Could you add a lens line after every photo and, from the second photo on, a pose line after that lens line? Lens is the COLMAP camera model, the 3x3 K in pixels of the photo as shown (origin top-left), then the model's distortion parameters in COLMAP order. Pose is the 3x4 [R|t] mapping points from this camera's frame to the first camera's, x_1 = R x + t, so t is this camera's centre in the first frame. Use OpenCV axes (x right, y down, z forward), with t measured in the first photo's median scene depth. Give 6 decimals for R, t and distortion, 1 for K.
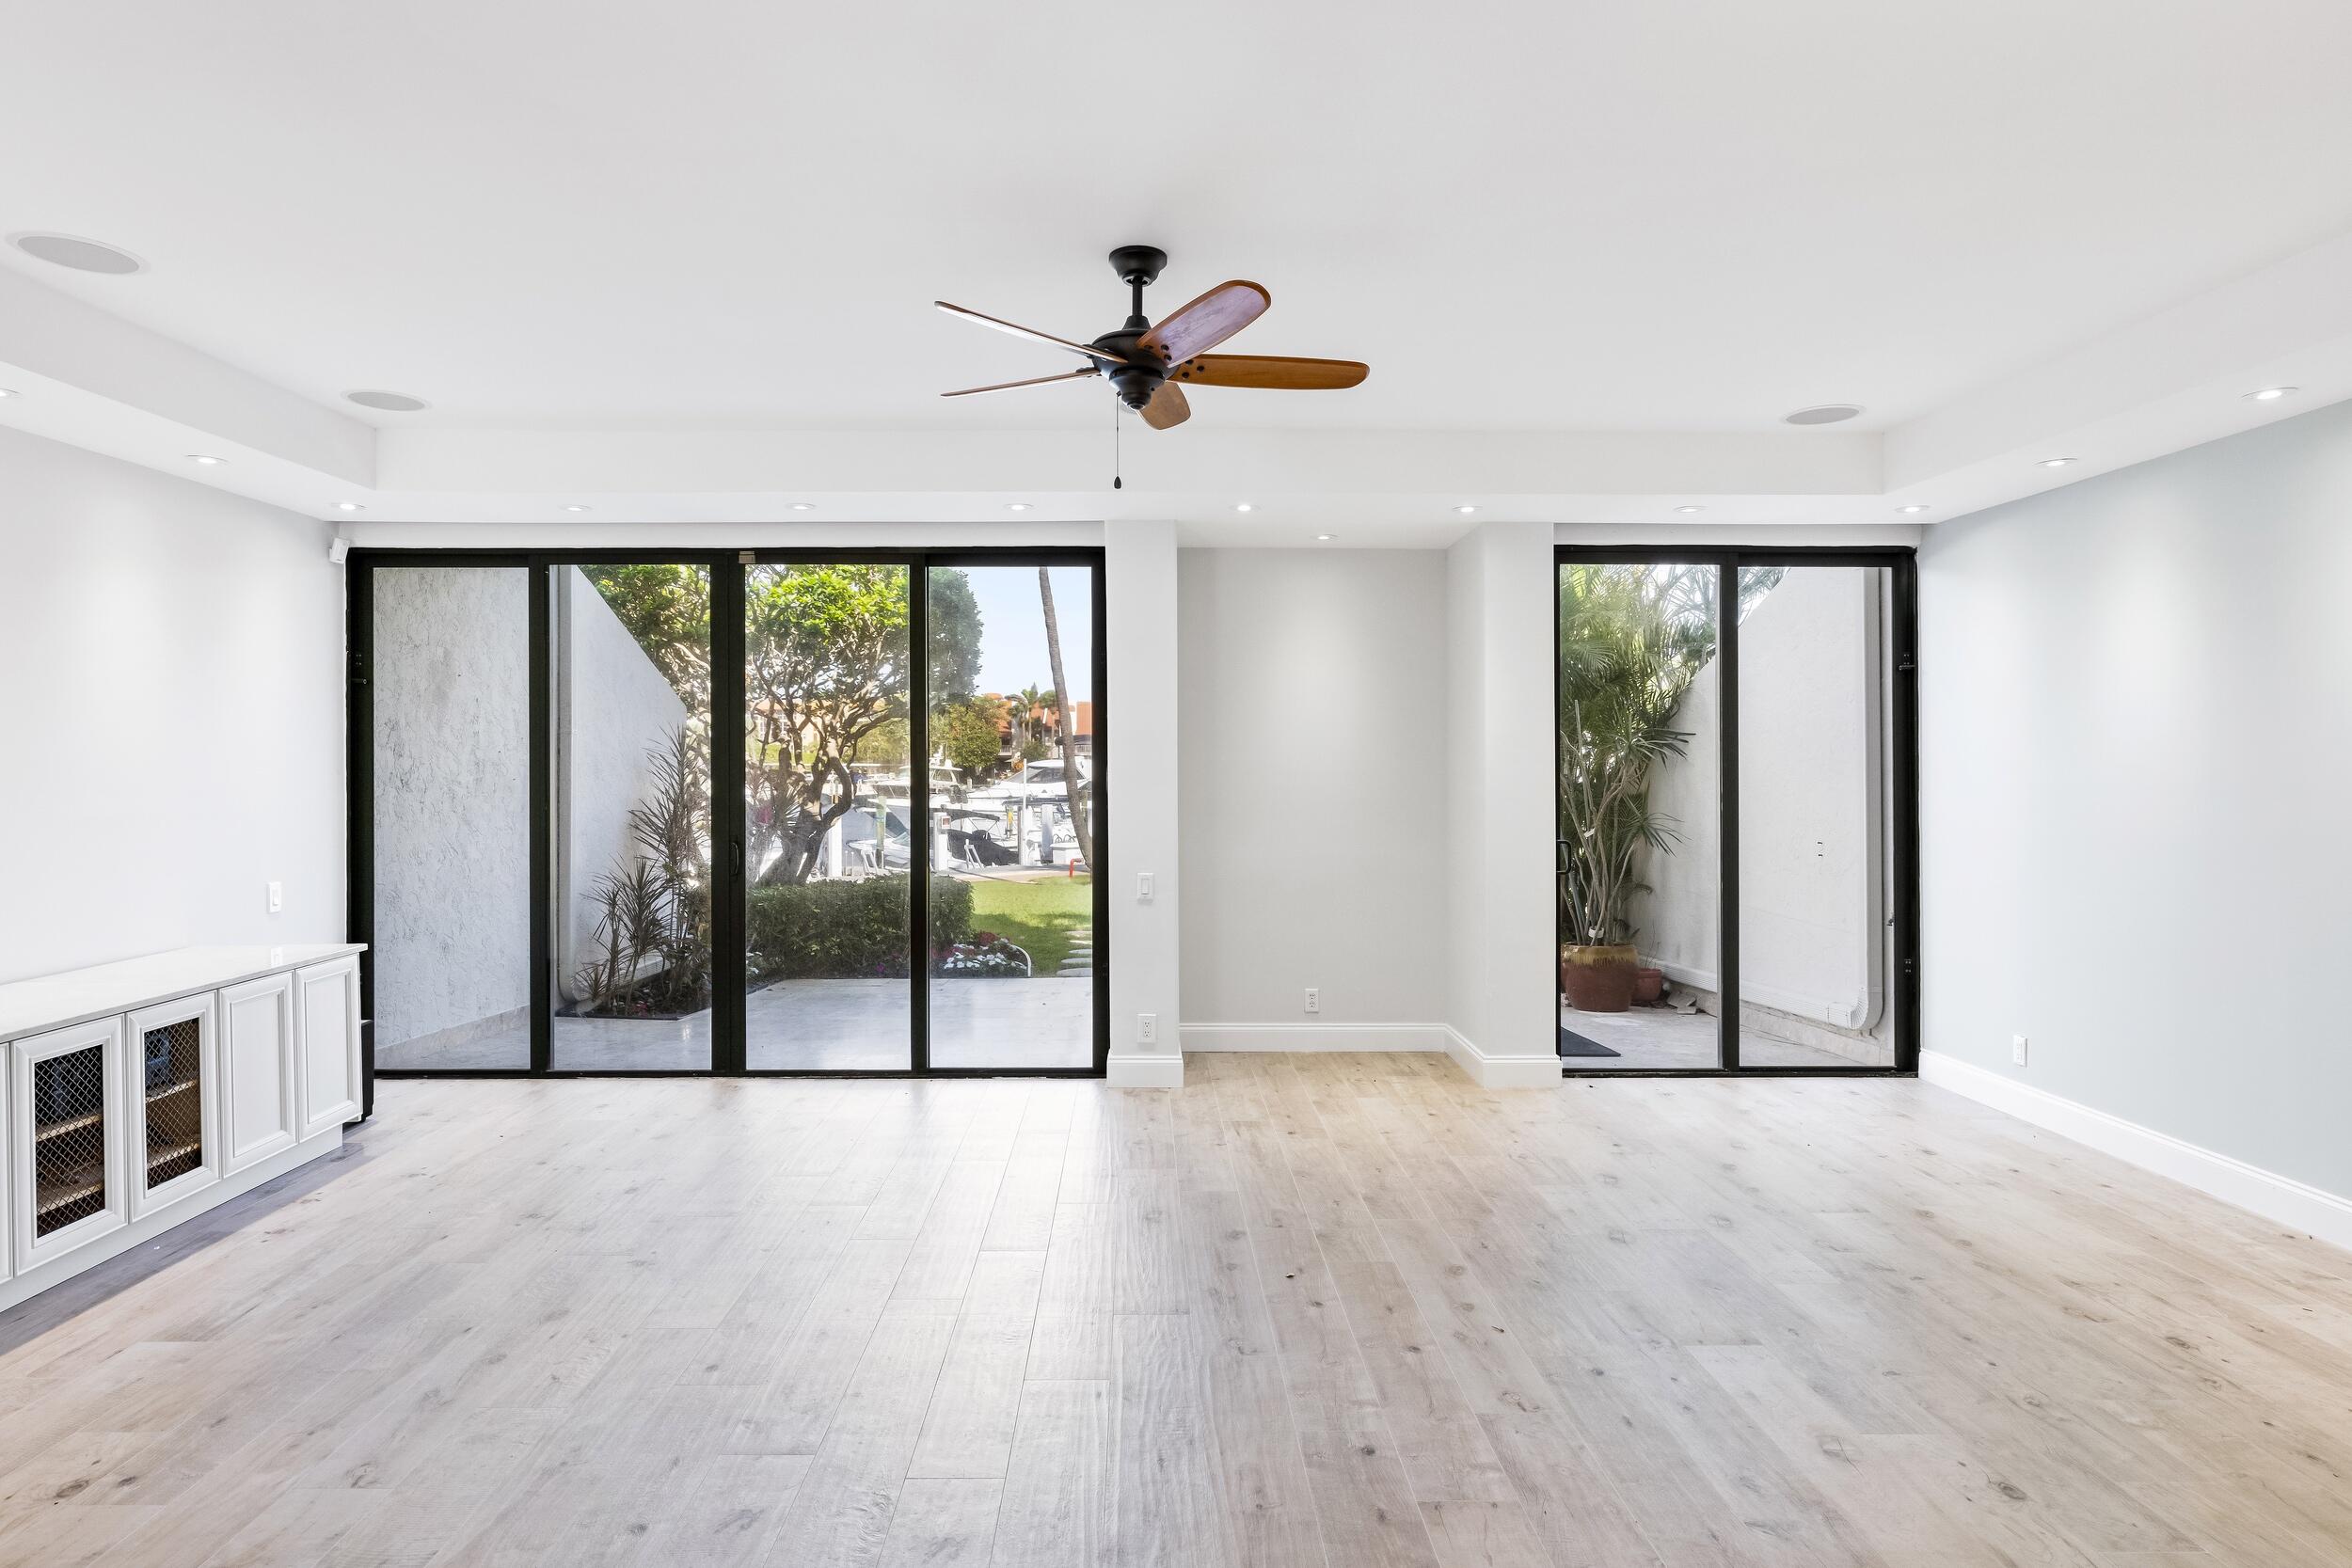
lens RADIAL K [[1295.1, 0, 1138.6], [0, 1295.1, 762.1], [0, 0, 1]] dist [-0.000388, -0.000239]
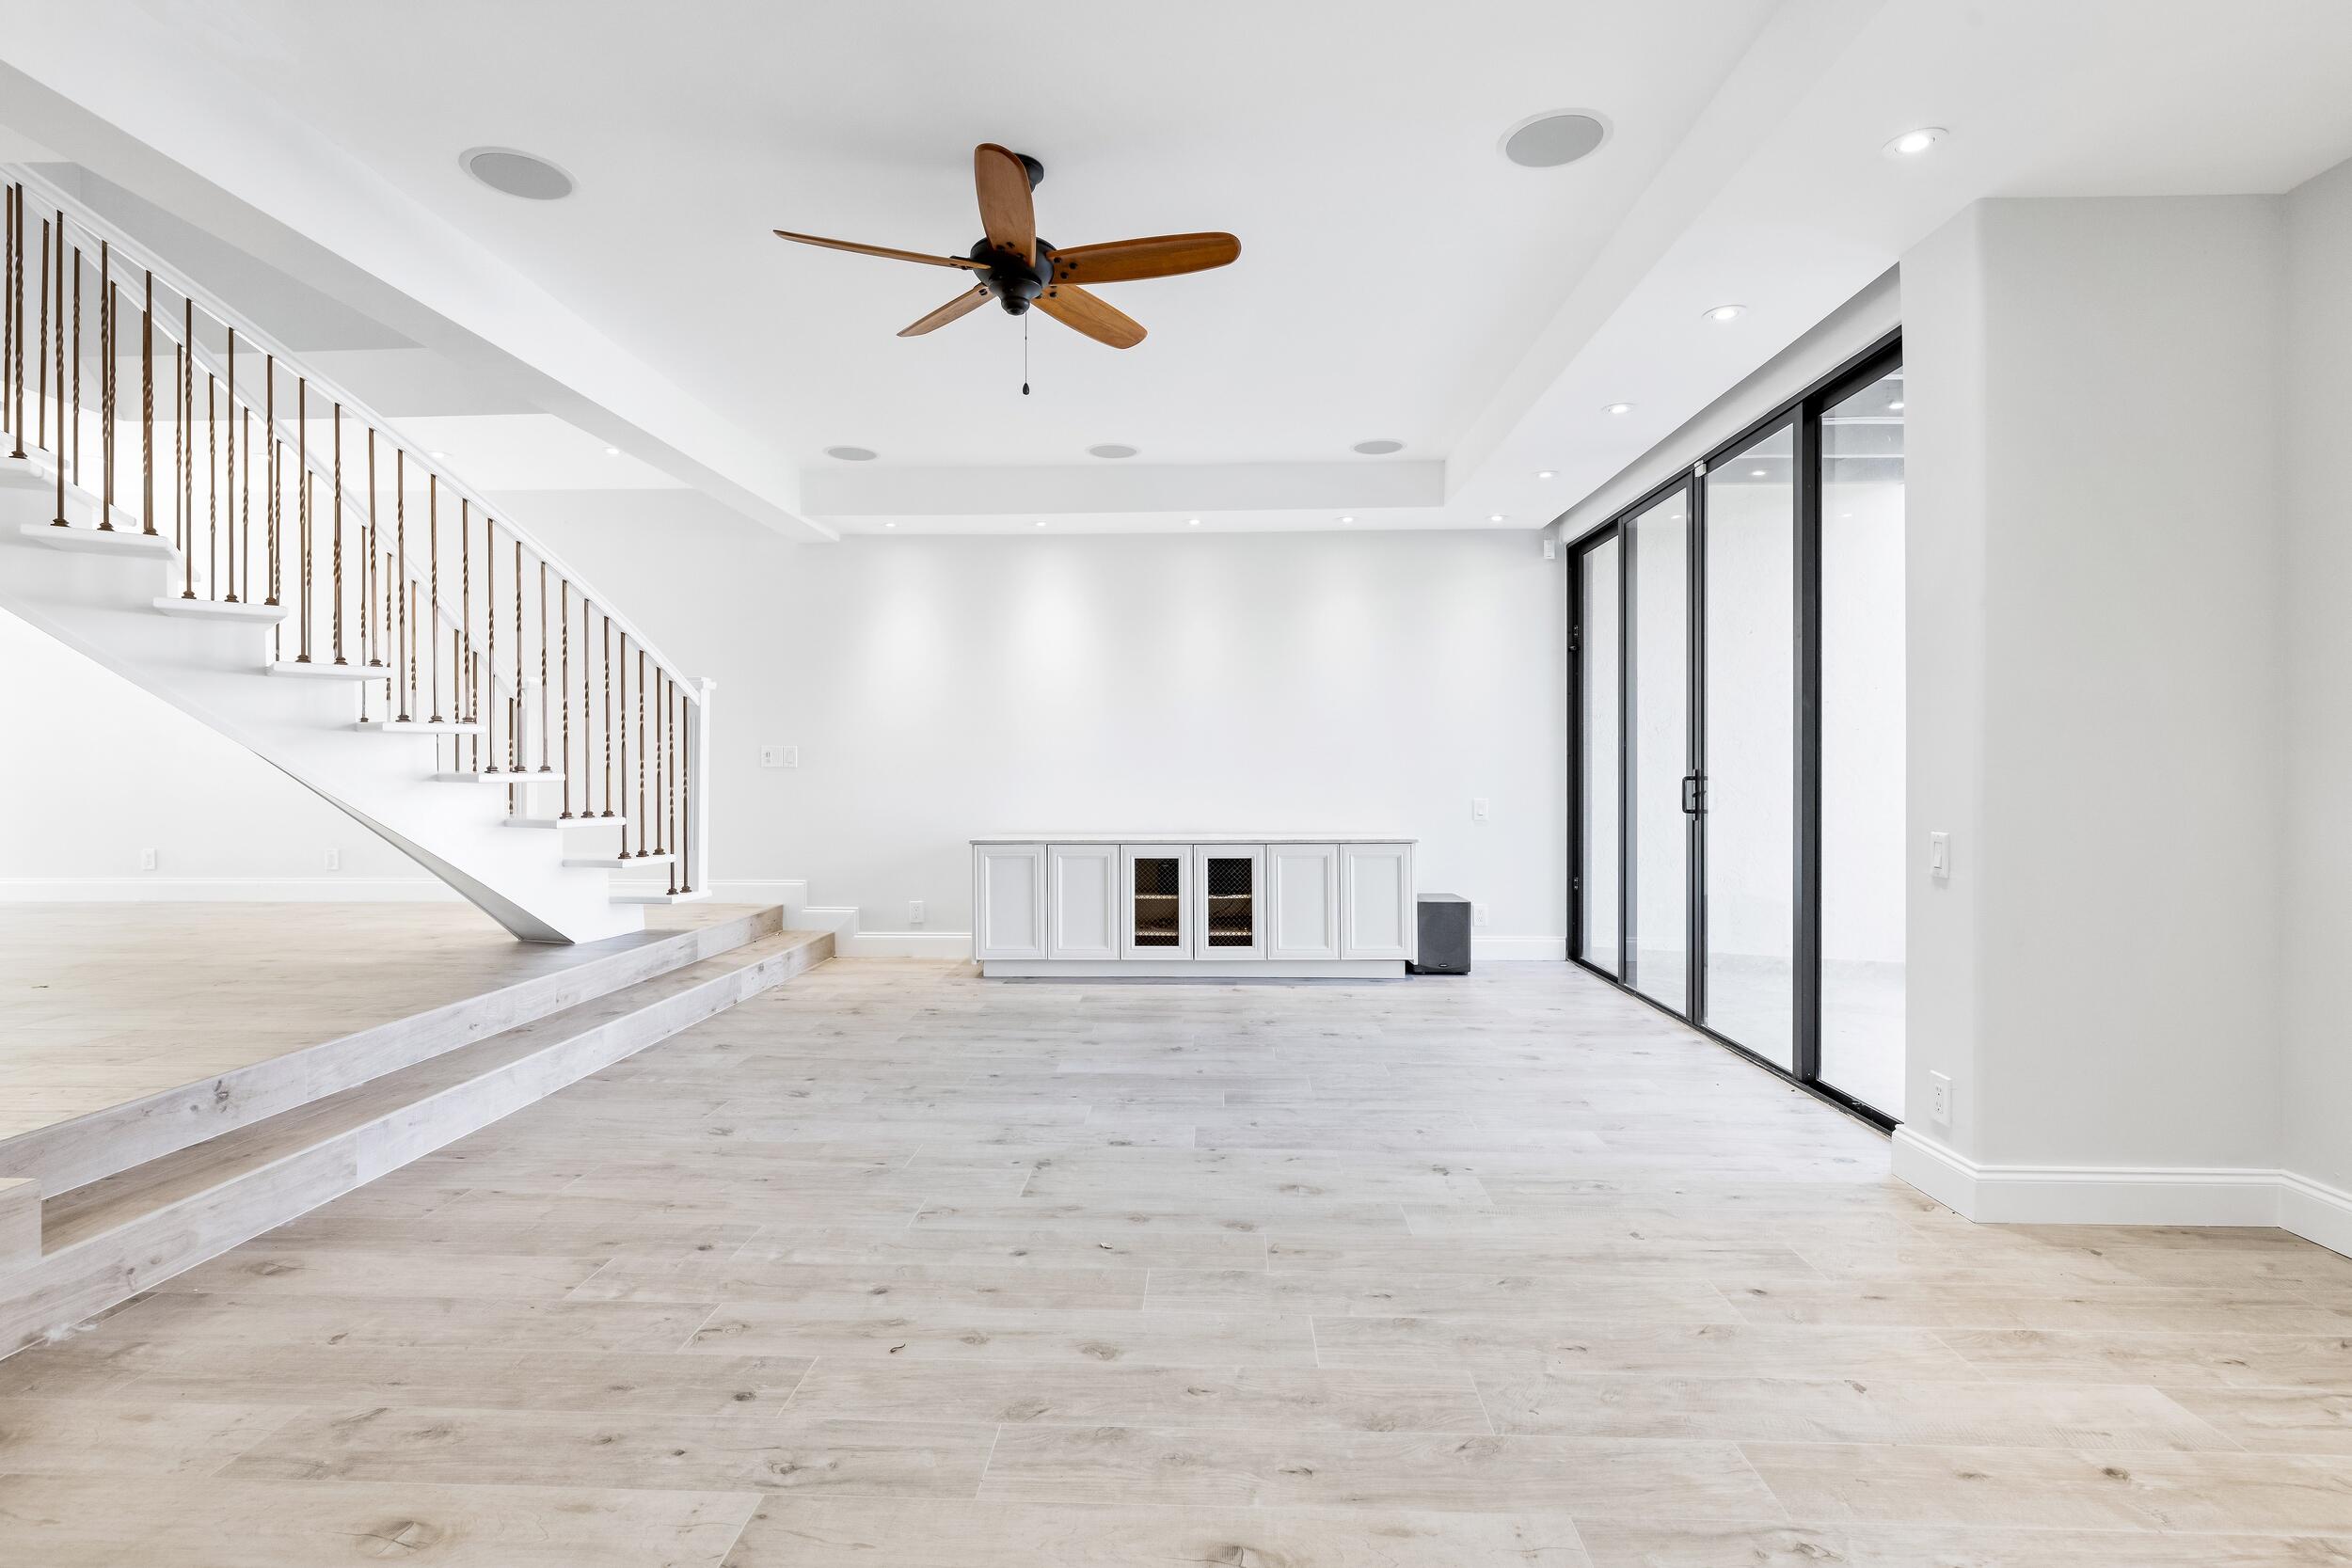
lens RADIAL K [[1127.2, 0, 1177.3], [0, 1127.2, 773.4], [0, 0, 1]] dist [-0.002318, 0.000038]
pose [[-0.041801, 0.003003, -0.999121, 0.758276], [0.002195, 0.999993, 0.002914, 0.081764], [0.999124, -0.002071, -0.041807, 0.973587]]
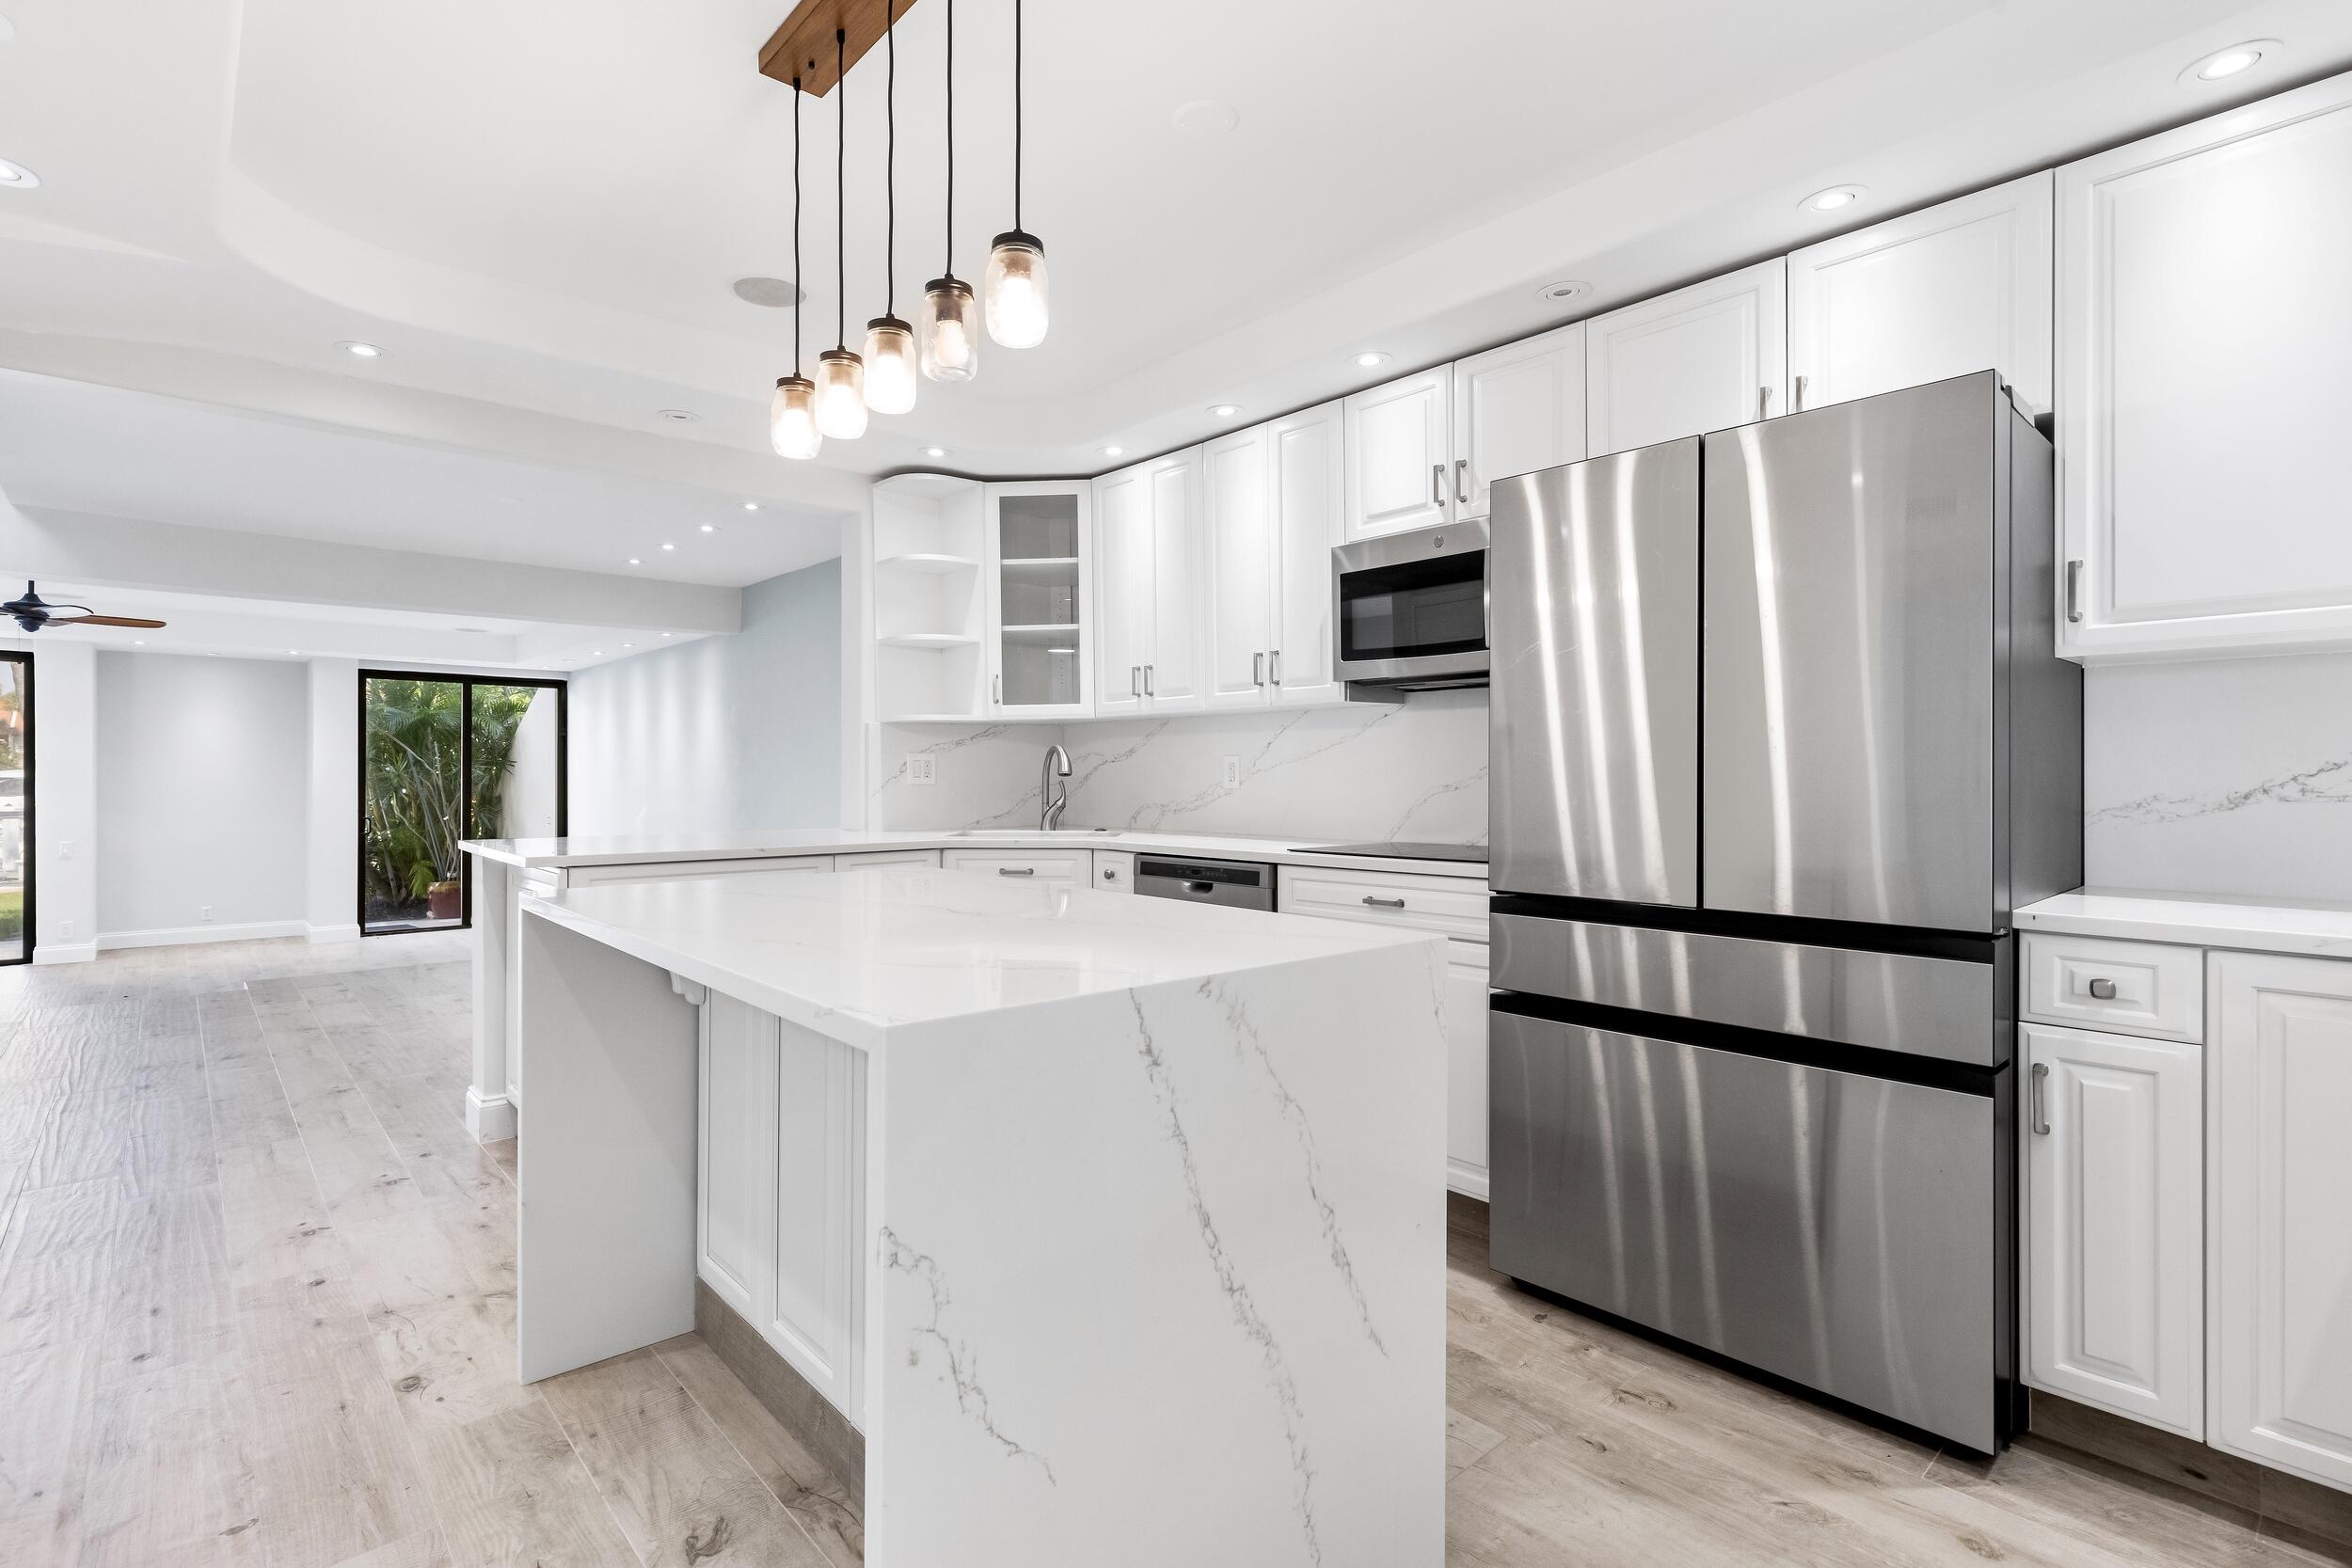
lens RADIAL K [[1091.9, 0, 1177.6], [0, 1091.9, 771.1], [0, 0, 1]] dist [0.003046, 0.000133]
pose [[0.737524, 0.004367, 0.675306, 0.162099], [-0.002491, 0.999990, -0.003746, -0.010829], [-0.675316, 0.001080, 0.737528, -1.593390]]
